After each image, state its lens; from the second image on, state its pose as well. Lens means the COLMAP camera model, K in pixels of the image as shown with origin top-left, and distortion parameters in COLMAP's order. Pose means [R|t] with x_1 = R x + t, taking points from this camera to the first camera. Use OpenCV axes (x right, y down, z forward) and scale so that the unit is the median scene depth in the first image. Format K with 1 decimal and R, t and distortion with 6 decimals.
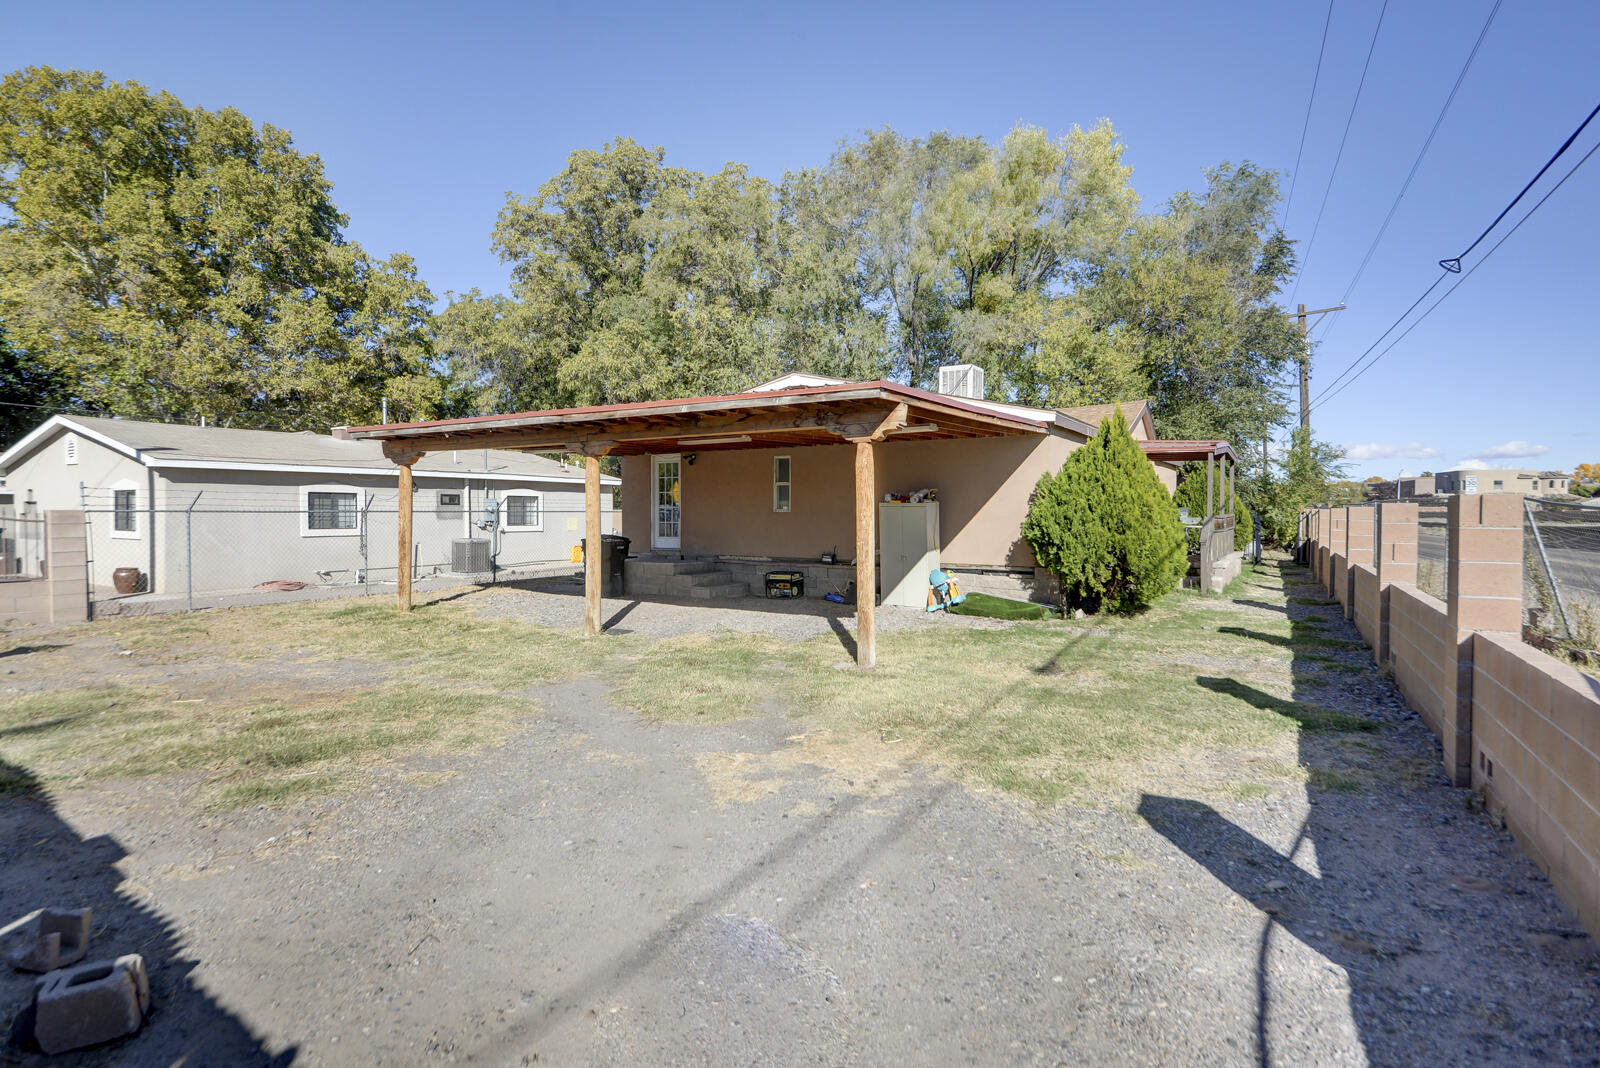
lens RADIAL K [[811.5, 0, 802.9], [0, 811.5, 536.5], [0, 0, 1]] dist [0.038180, -0.037256]
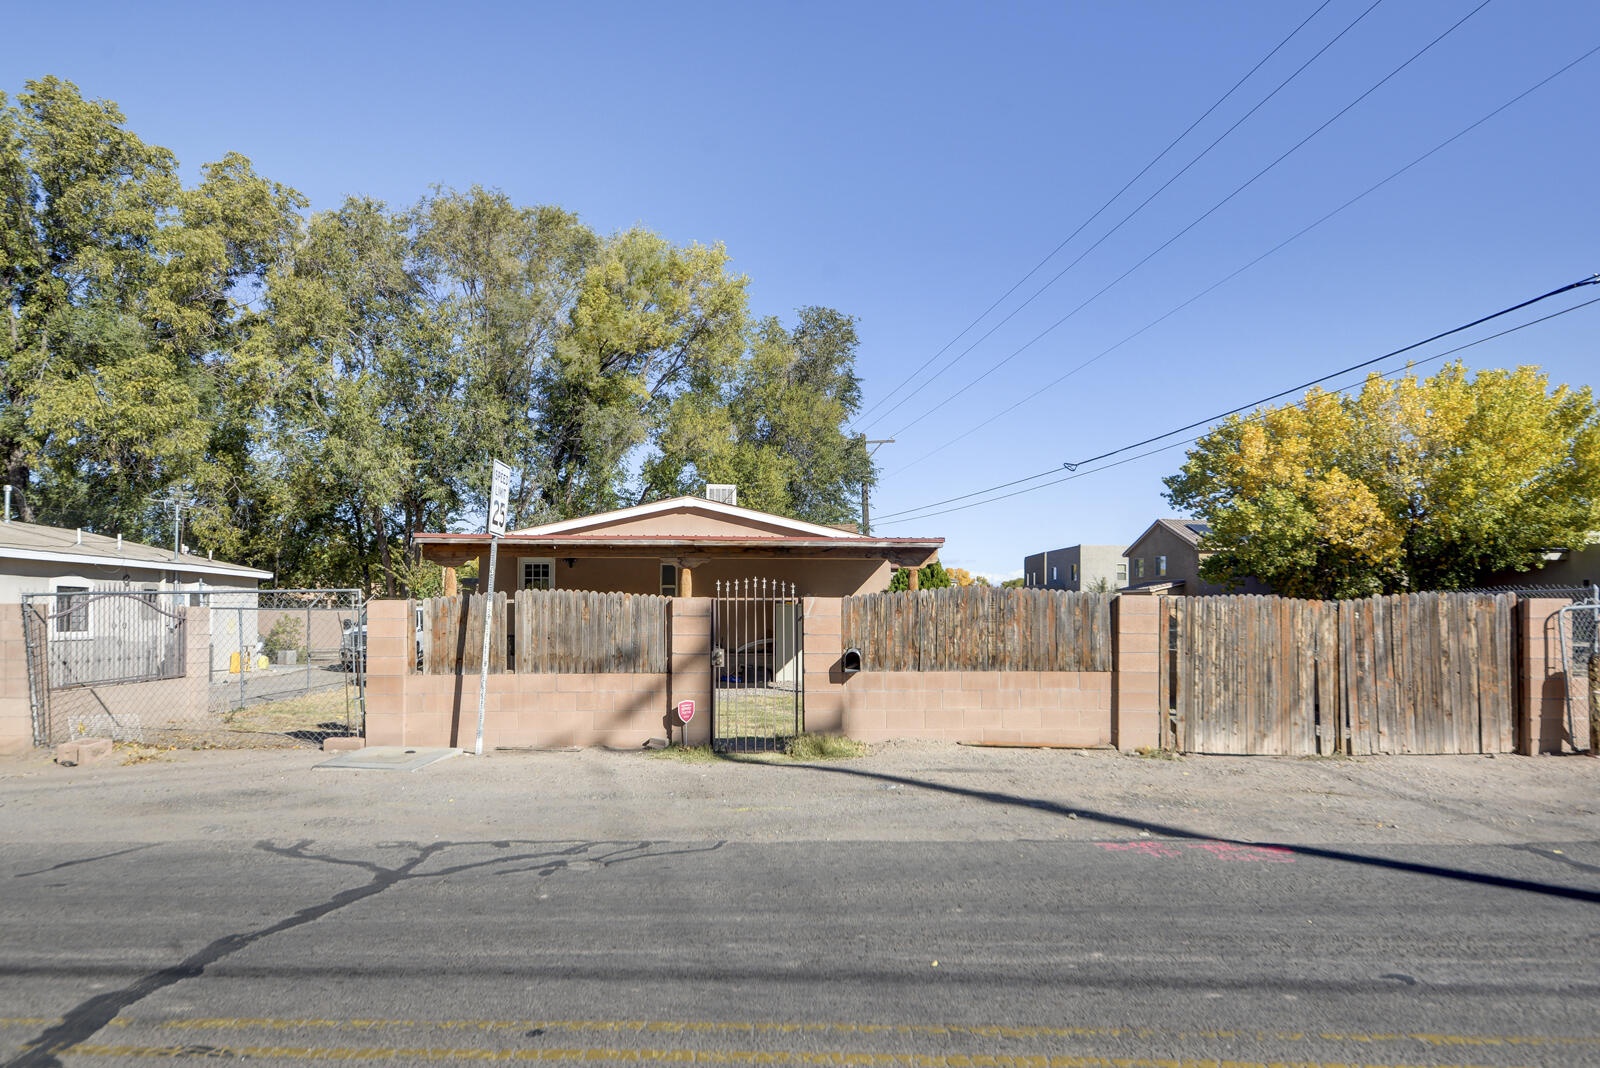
lens RADIAL K [[1131.8, 0, 777.0], [0, 1131.8, 577.3], [0, 0, 1]] dist [0.051175, -0.002843]
pose [[0.813760, 0.022243, 0.580775, -0.359832], [0.014845, 0.998146, -0.059028, 0.008295], [-0.581011, 0.056656, 0.811921, -0.178164]]
